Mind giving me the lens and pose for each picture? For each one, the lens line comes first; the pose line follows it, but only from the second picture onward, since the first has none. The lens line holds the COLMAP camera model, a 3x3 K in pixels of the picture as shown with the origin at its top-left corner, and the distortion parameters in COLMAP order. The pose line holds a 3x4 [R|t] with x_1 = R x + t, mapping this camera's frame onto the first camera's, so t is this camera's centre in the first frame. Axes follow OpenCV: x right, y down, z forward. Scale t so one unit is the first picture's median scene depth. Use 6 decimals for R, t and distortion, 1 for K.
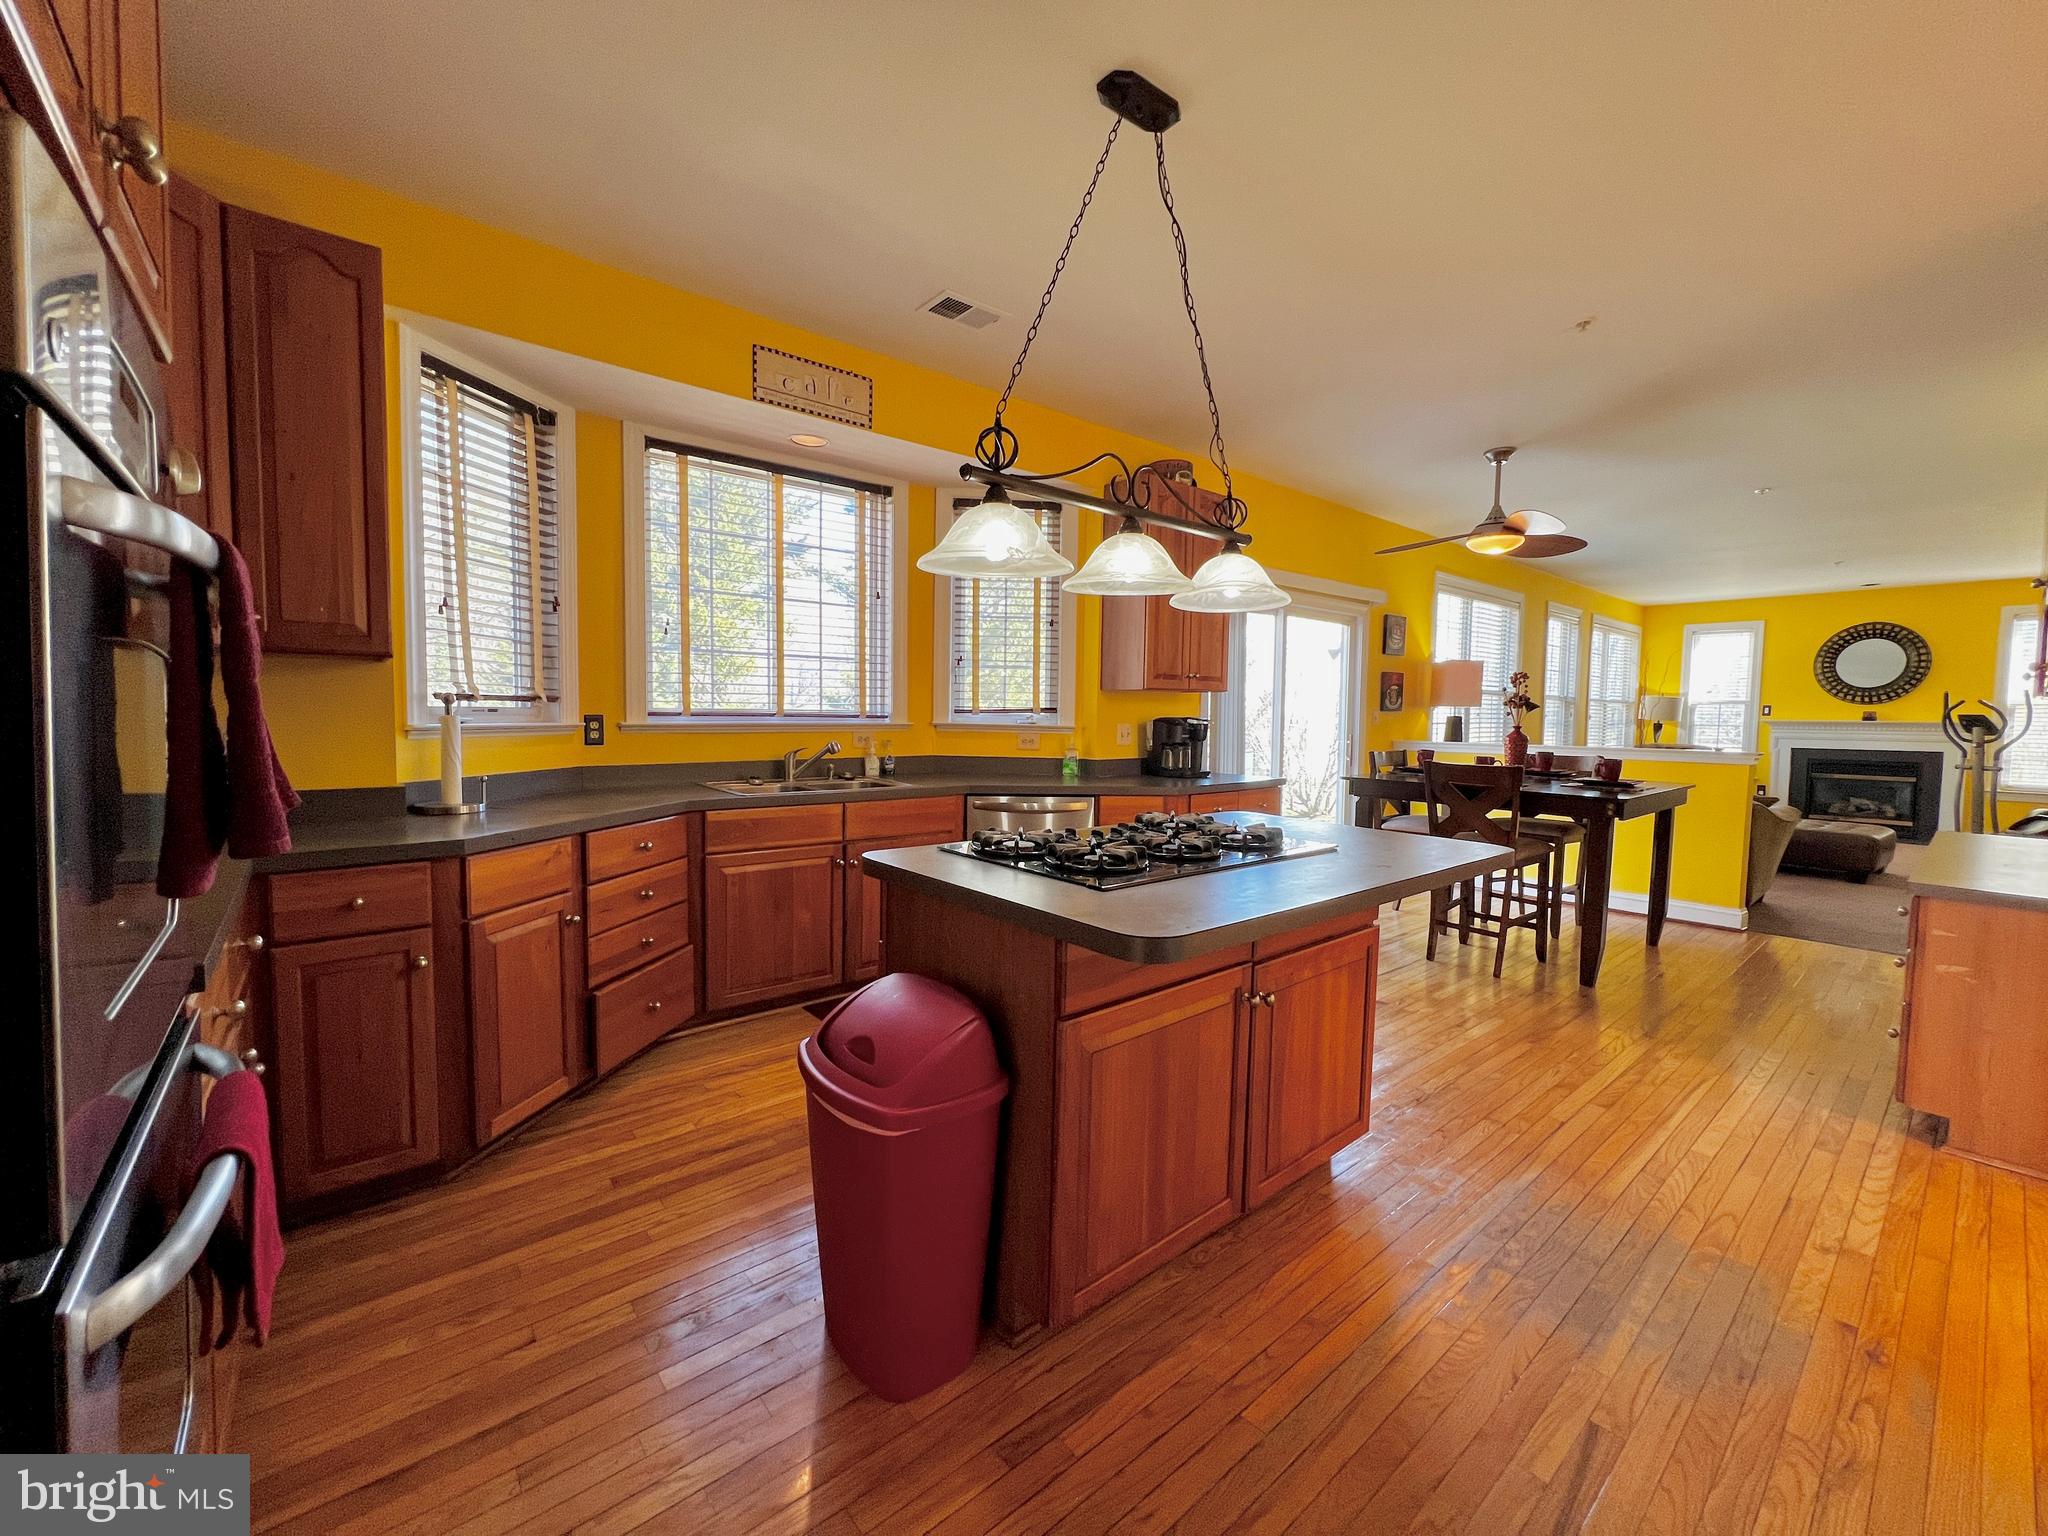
lens RADIAL K [[822.4, 0, 1012.9], [0, 822.4, 762.0], [0, 0, 1]] dist [-0.000137, 0.000026]
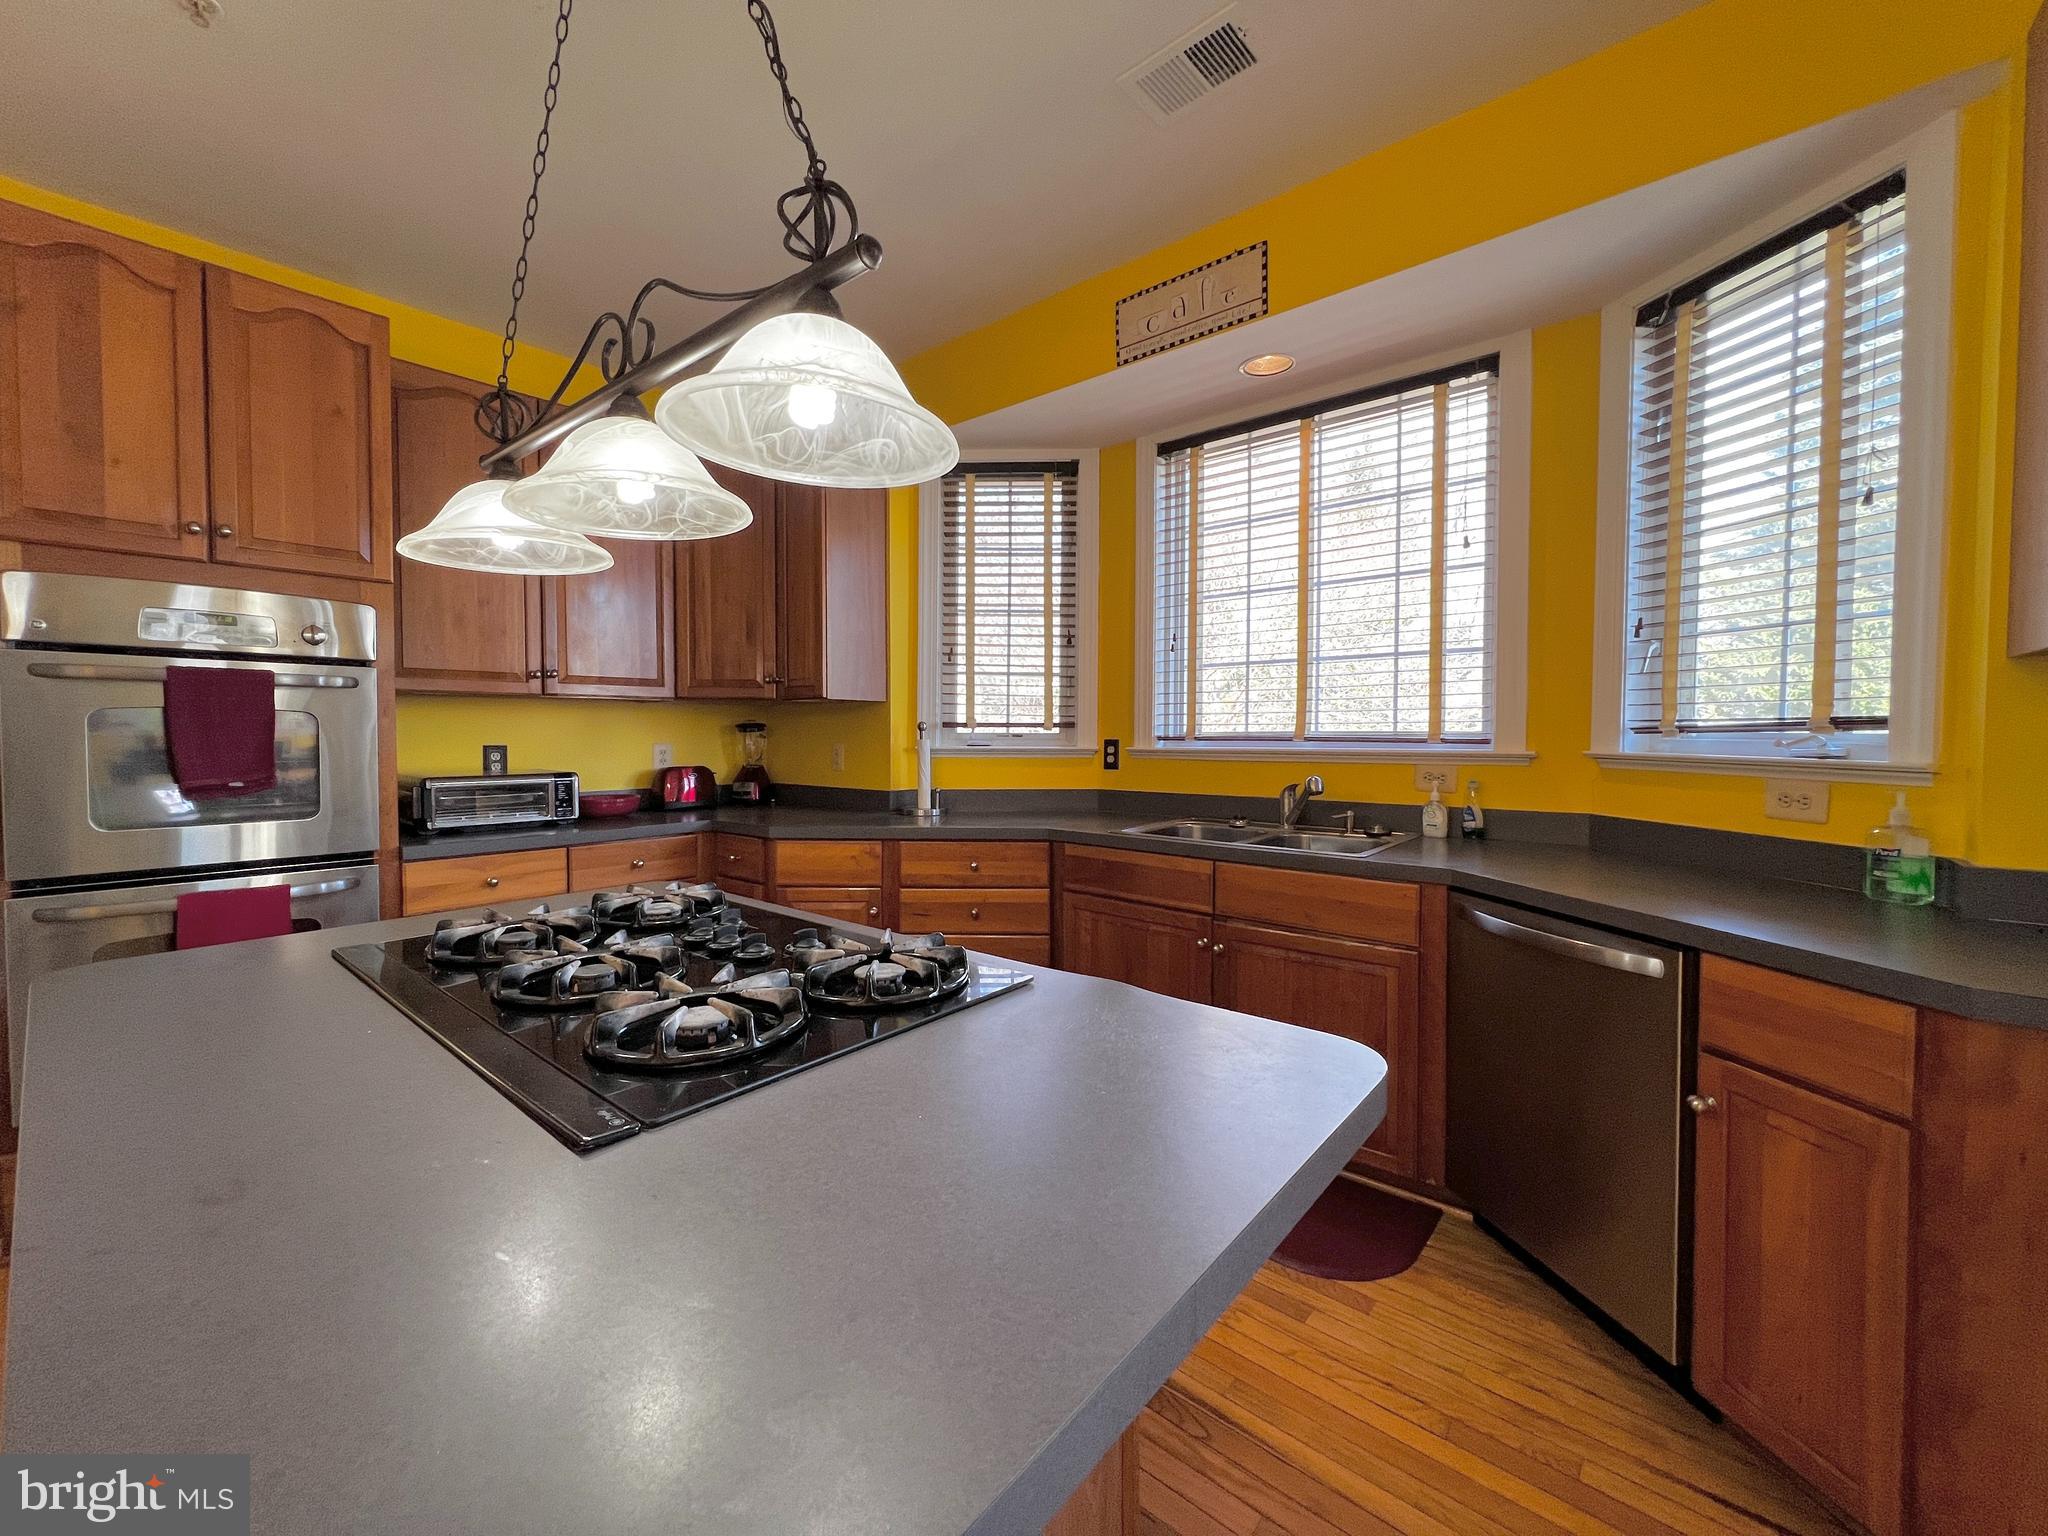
lens RADIAL K [[822.4, 0, 1014.7], [0, 822.4, 753.5], [0, 0, 1]] dist [-0.000137, 0.000026]
pose [[0.167867, 0.007408, -0.985782, 0.464920], [-0.062251, 0.998056, -0.003100, -0.029471], [0.983842, 0.061886, 0.168002, 0.711476]]
